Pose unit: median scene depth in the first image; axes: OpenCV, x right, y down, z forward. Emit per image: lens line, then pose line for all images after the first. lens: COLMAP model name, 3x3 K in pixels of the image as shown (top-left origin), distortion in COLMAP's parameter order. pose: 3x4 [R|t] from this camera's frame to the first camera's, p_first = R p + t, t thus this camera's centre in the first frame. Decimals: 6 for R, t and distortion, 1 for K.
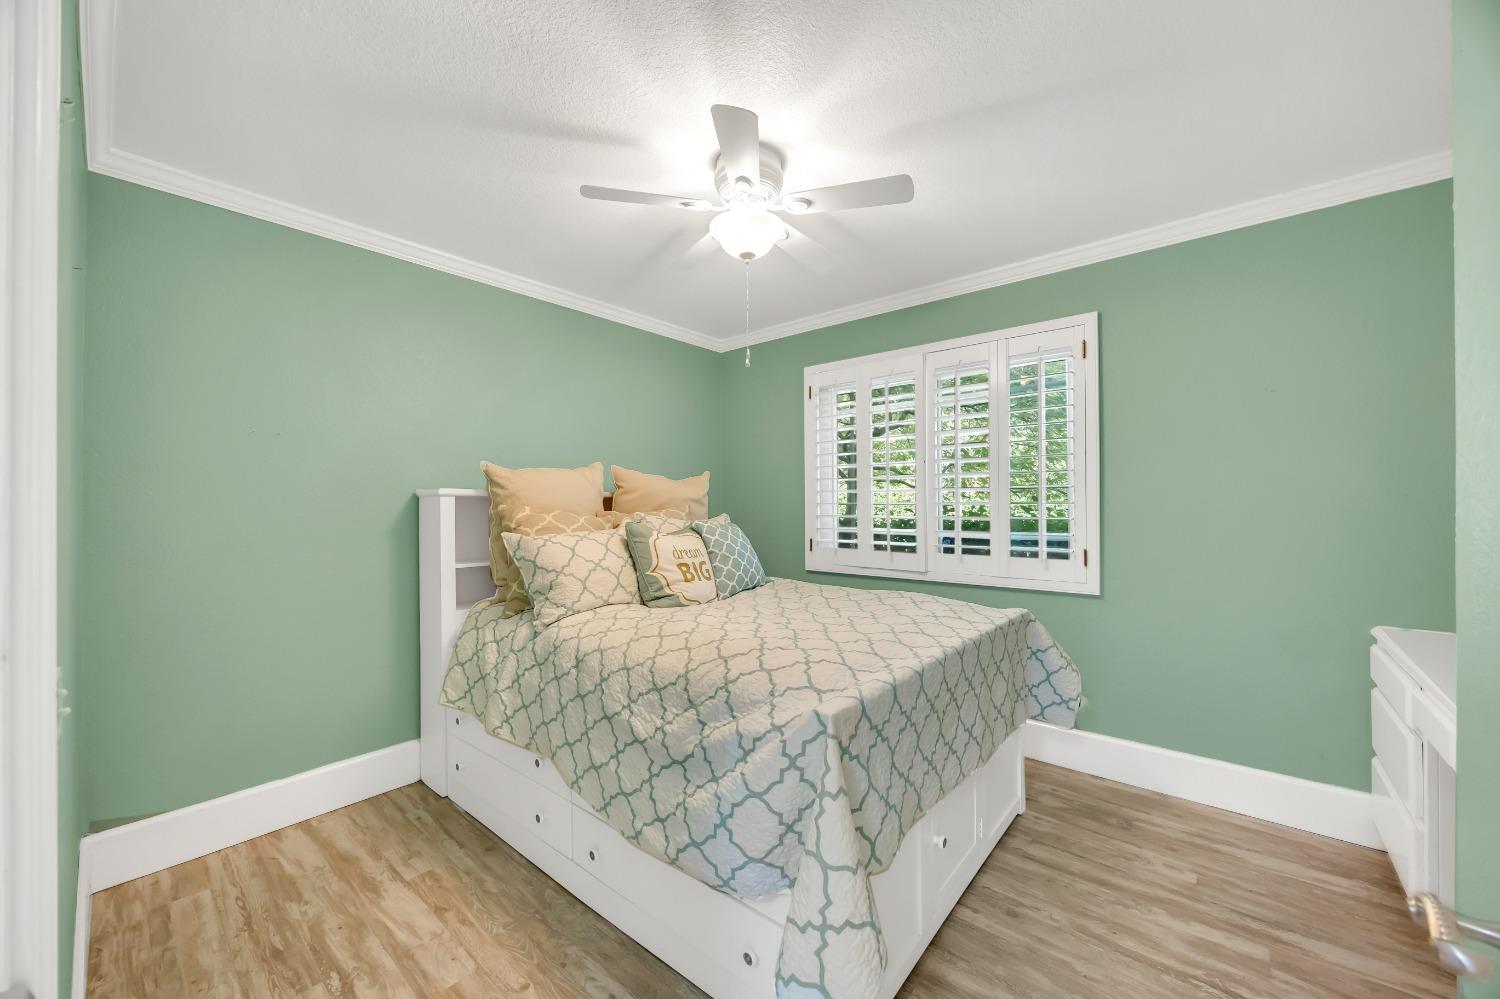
lens RADIAL K [[567.6, 0, 740.7], [0, 567.6, 496.5], [0, 0, 1]] dist [-0.005831, 0.000906]
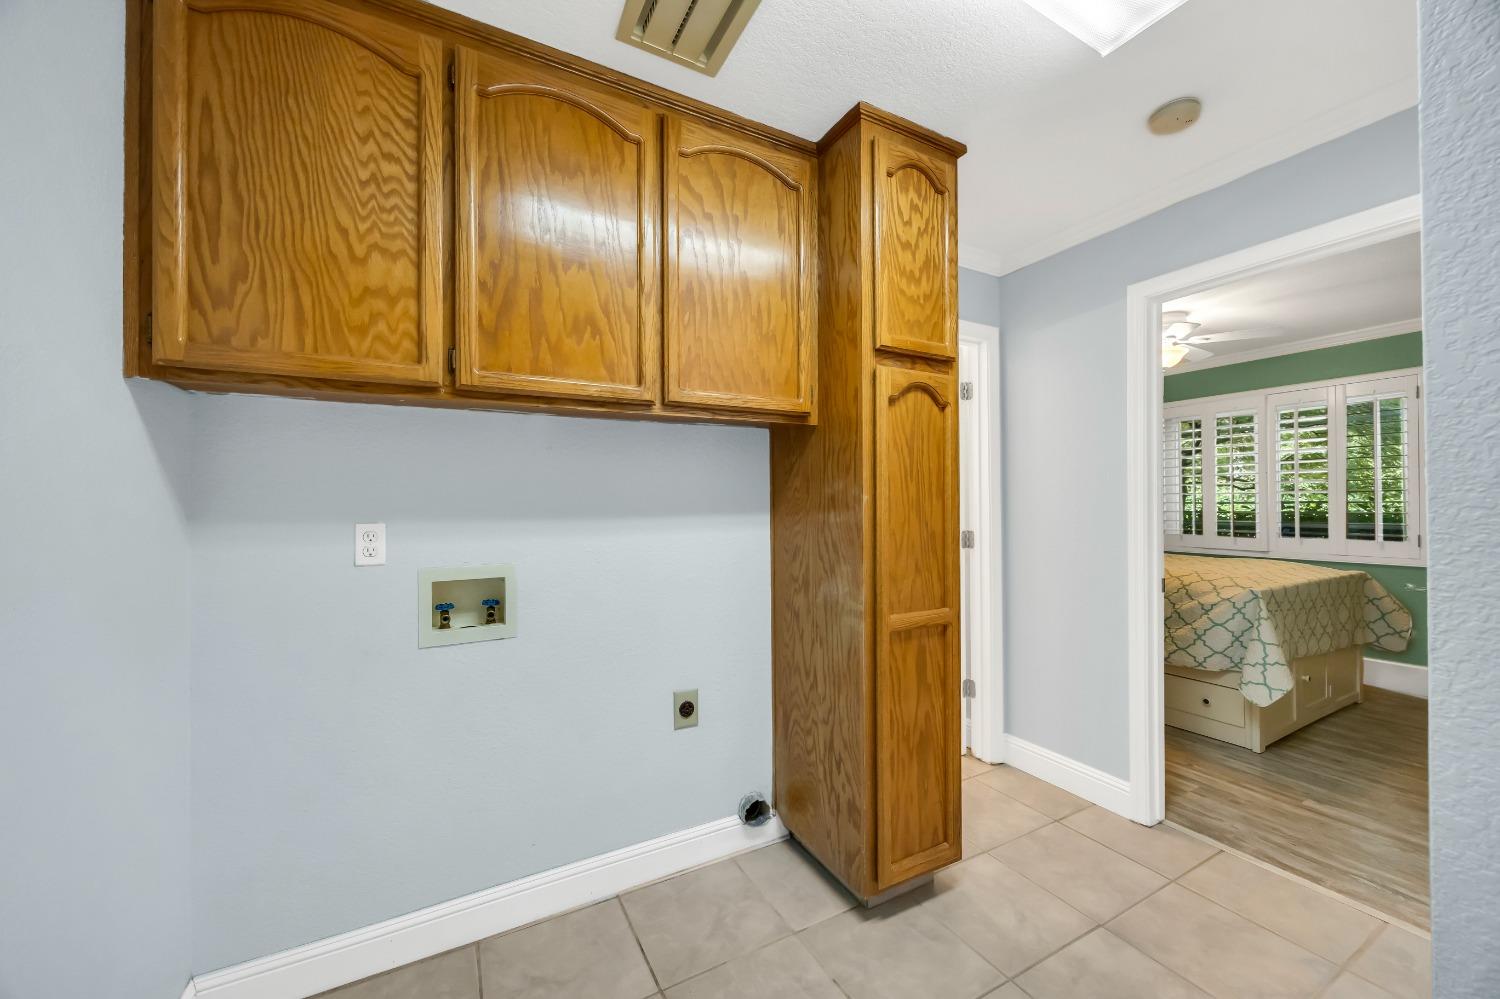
lens RADIAL K [[567.6, 0, 745.4], [0, 567.6, 502.3], [0, 0, 1]] dist [-0.005831, 0.000906]
pose [[0.935662, -0.010948, -0.352726, -0.445577], [0.013709, 0.999892, 0.005330, -0.015833], [0.352630, -0.009823, 0.935711, -0.870007]]
